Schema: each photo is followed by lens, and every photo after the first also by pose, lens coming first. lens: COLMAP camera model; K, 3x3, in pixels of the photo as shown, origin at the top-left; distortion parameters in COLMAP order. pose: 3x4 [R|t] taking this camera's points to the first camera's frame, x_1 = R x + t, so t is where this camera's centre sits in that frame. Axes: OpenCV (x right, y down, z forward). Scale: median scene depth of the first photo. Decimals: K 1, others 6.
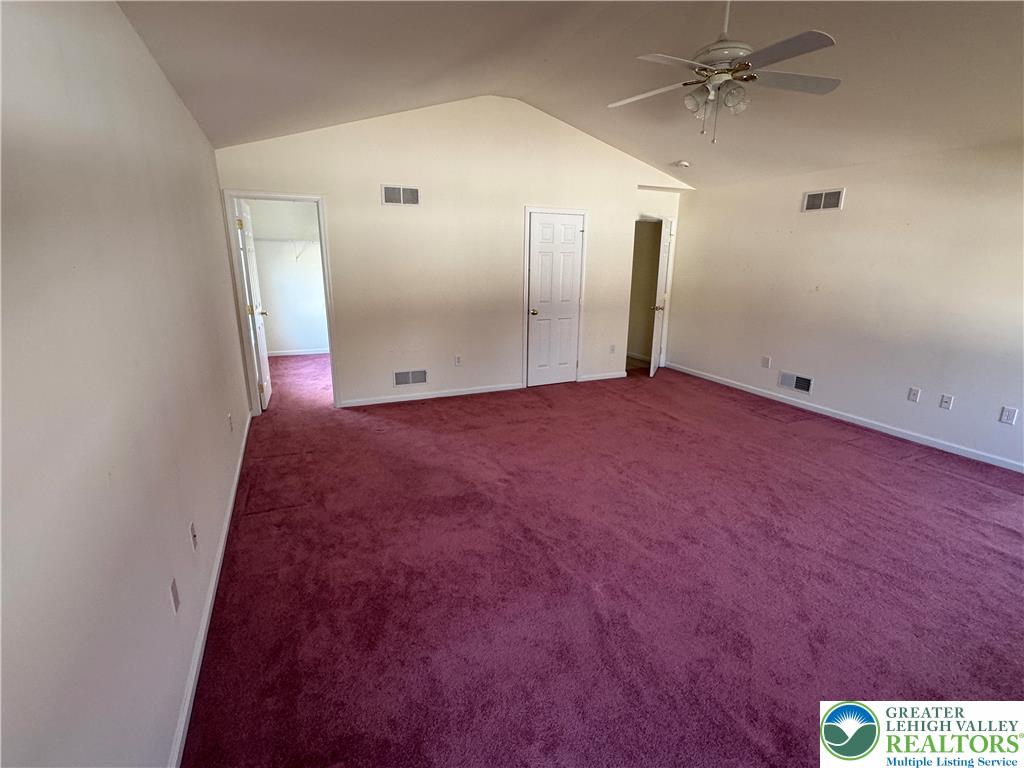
lens RADIAL K [[484.3, 0, 509.6], [0, 484.3, 382.4], [0, 0, 1]] dist [-0.001558, -0.000835]
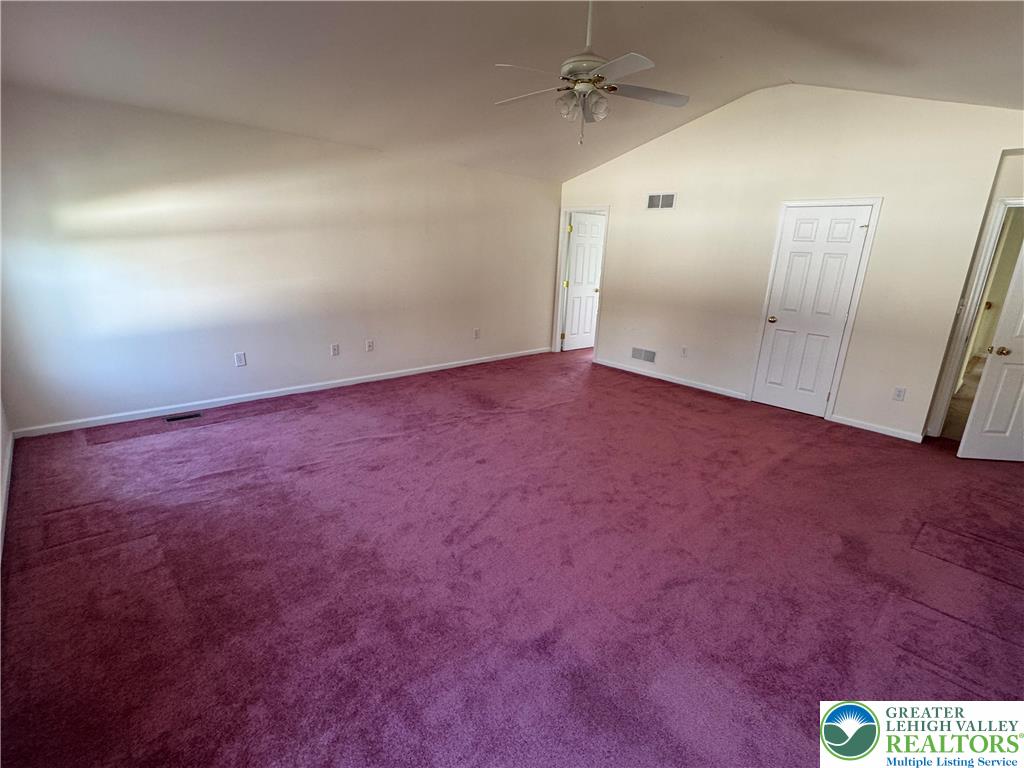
lens RADIAL K [[484.3, 0, 509.6], [0, 484.3, 382.4], [0, 0, 1]] dist [-0.001558, -0.000835]
pose [[0.324857, 0.262981, -0.908465, 0.847636], [-0.271957, 0.945968, 0.176588, -0.072316], [0.905818, 0.189698, 0.378824, 0.291731]]
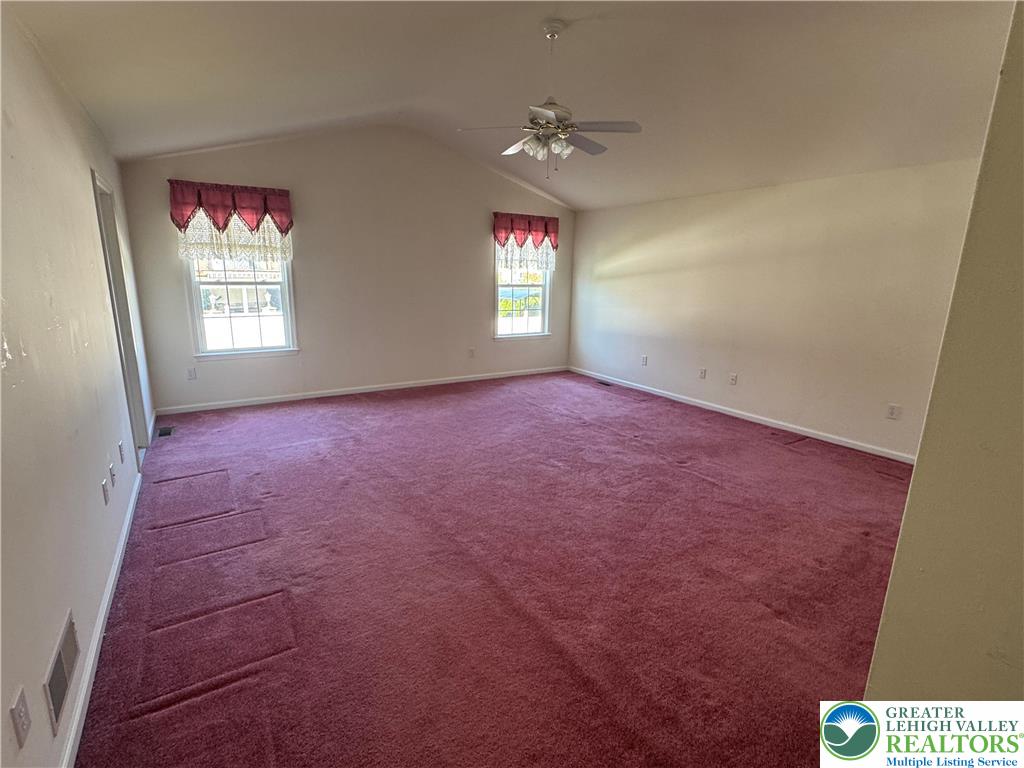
lens RADIAL K [[484.3, 0, 509.6], [0, 484.3, 382.4], [0, 0, 1]] dist [-0.001558, -0.000835]
pose [[-0.987694, 0.007356, -0.156223, 0.401862], [-0.064241, 0.891655, 0.448134, -0.325917], [0.142593, 0.452656, -0.880210, 1.304503]]
